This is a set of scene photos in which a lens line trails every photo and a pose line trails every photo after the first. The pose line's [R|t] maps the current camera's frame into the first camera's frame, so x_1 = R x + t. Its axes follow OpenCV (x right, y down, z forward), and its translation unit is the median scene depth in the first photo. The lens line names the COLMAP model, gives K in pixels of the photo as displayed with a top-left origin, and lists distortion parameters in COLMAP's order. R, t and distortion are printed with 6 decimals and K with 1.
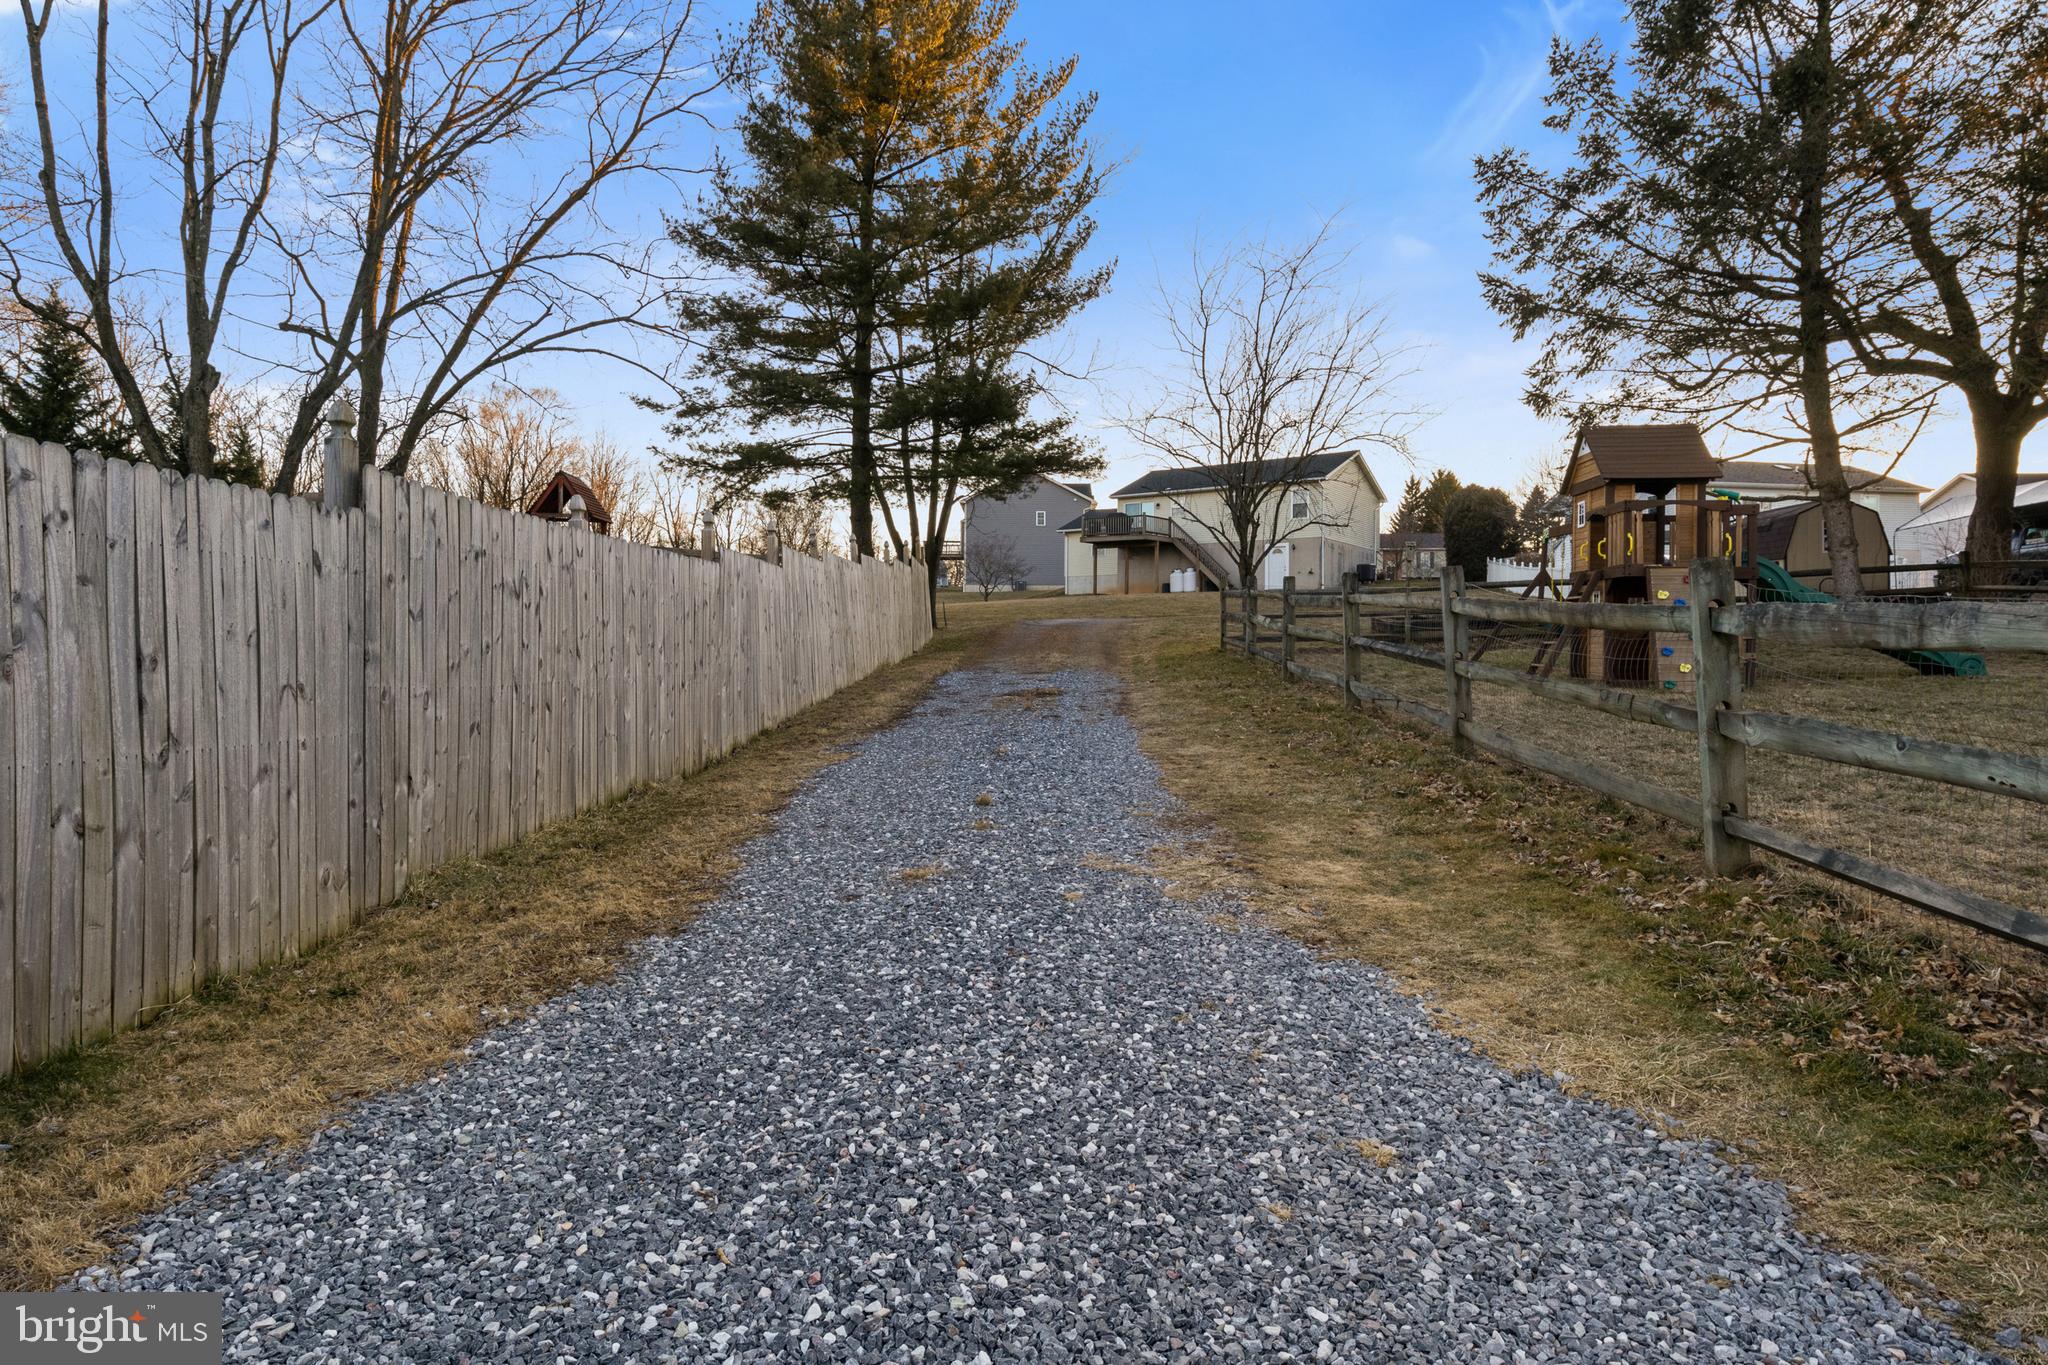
lens RADIAL K [[1112.2, 0, 1039.4], [0, 1112.2, 691.3], [0, 0, 1]] dist [-0.020527, 0.001724]
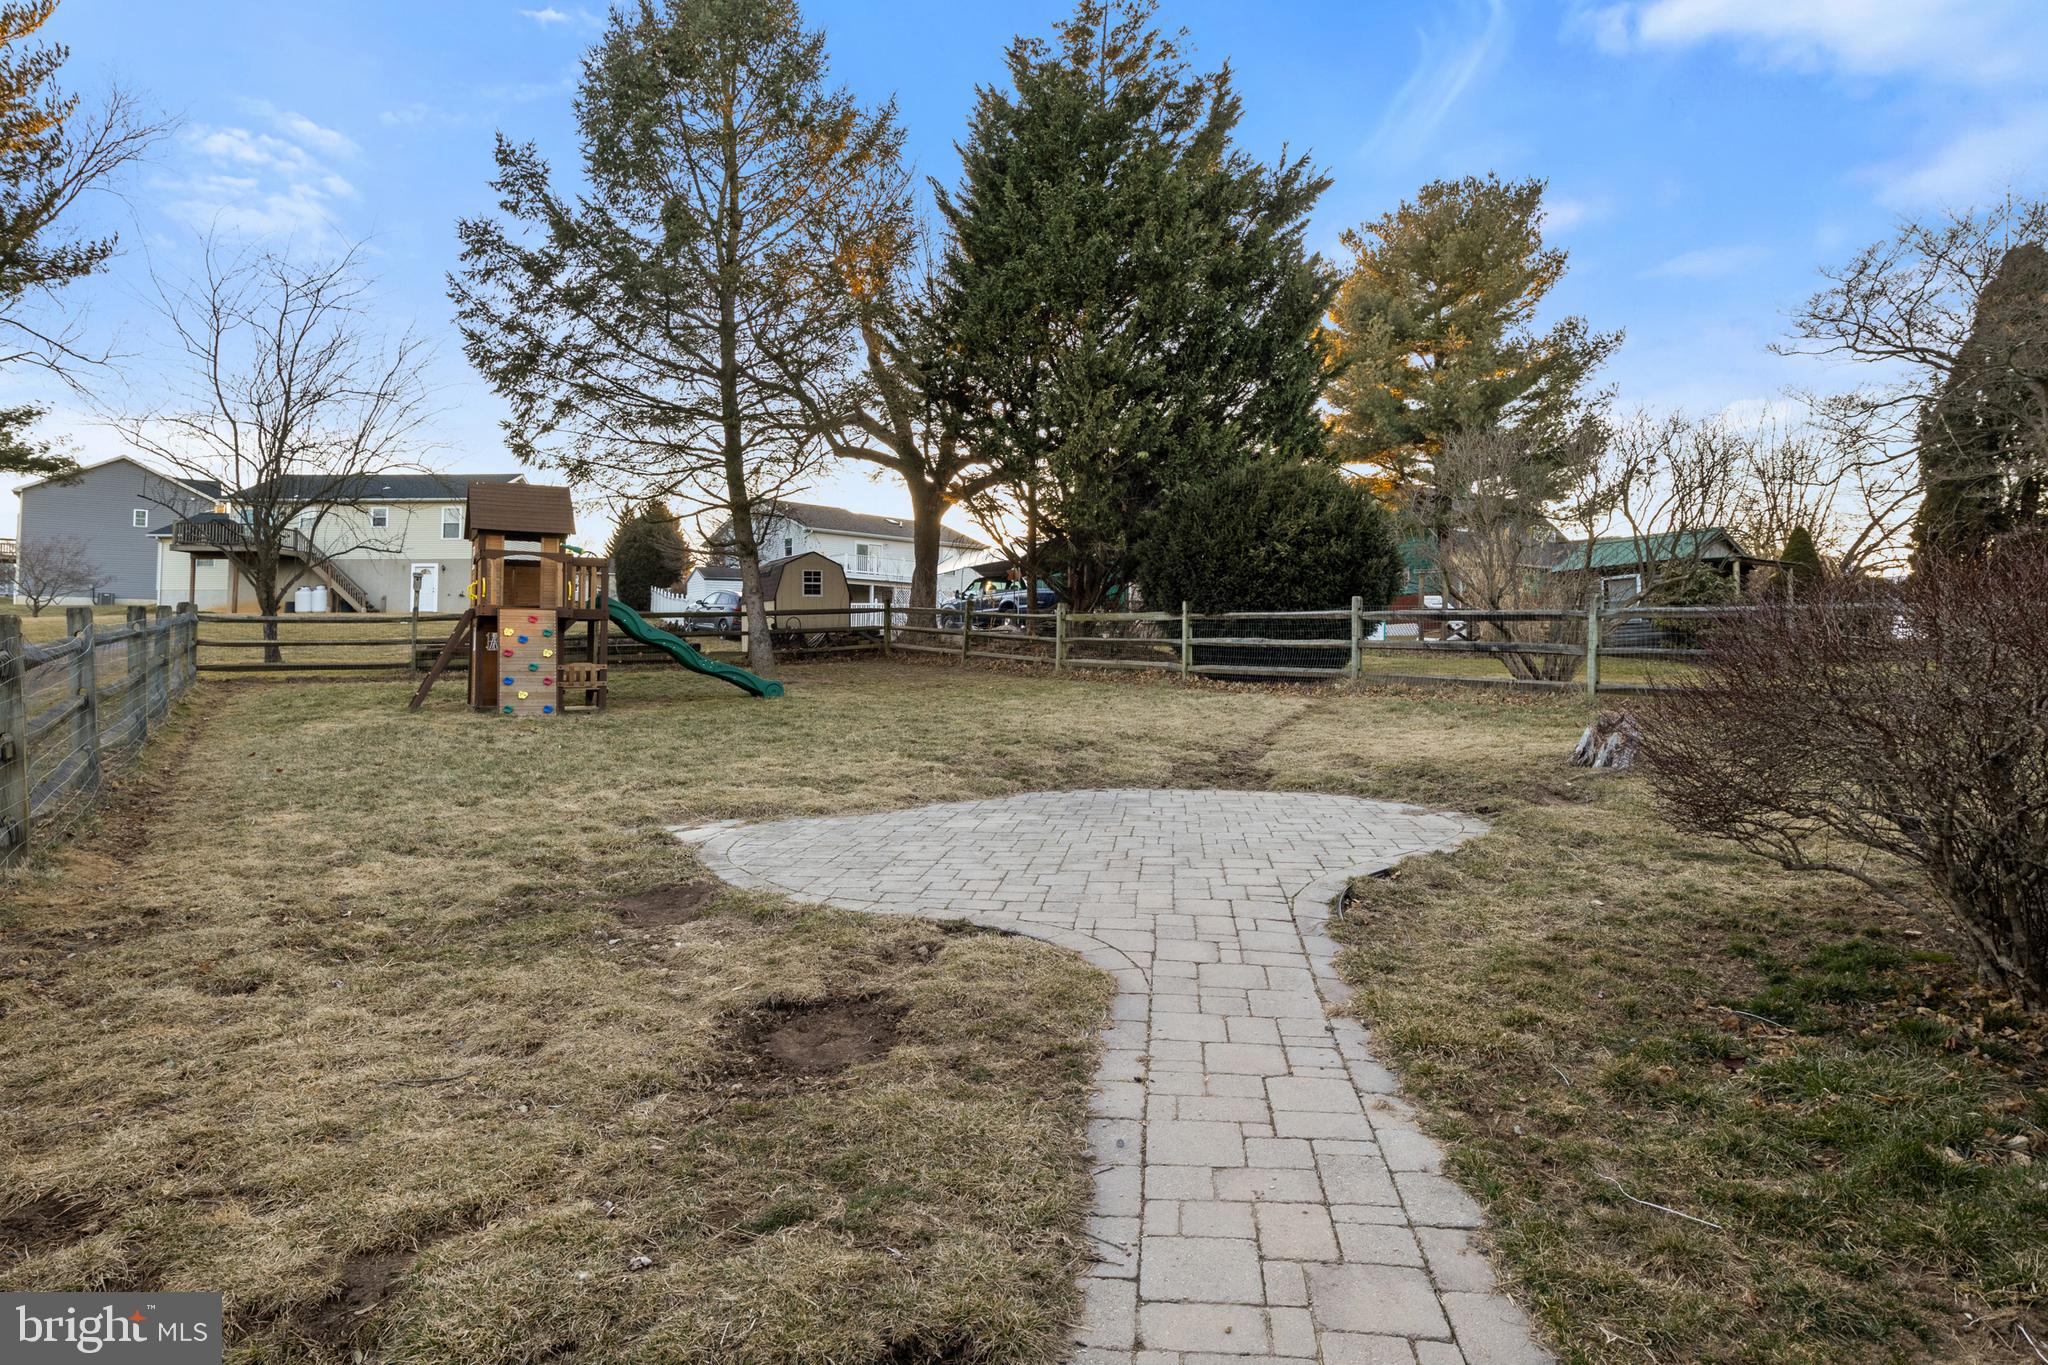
lens RADIAL K [[1112.2, 0, 1032.0], [0, 1112.2, 664.3], [0, 0, 1]] dist [-0.020527, 0.001724]
pose [[0.803746, -0.001683, 0.594970, 0.136400], [0.028447, 0.998961, -0.035602, 0.001606], [-0.594292, 0.045540, 0.802959, -0.114853]]
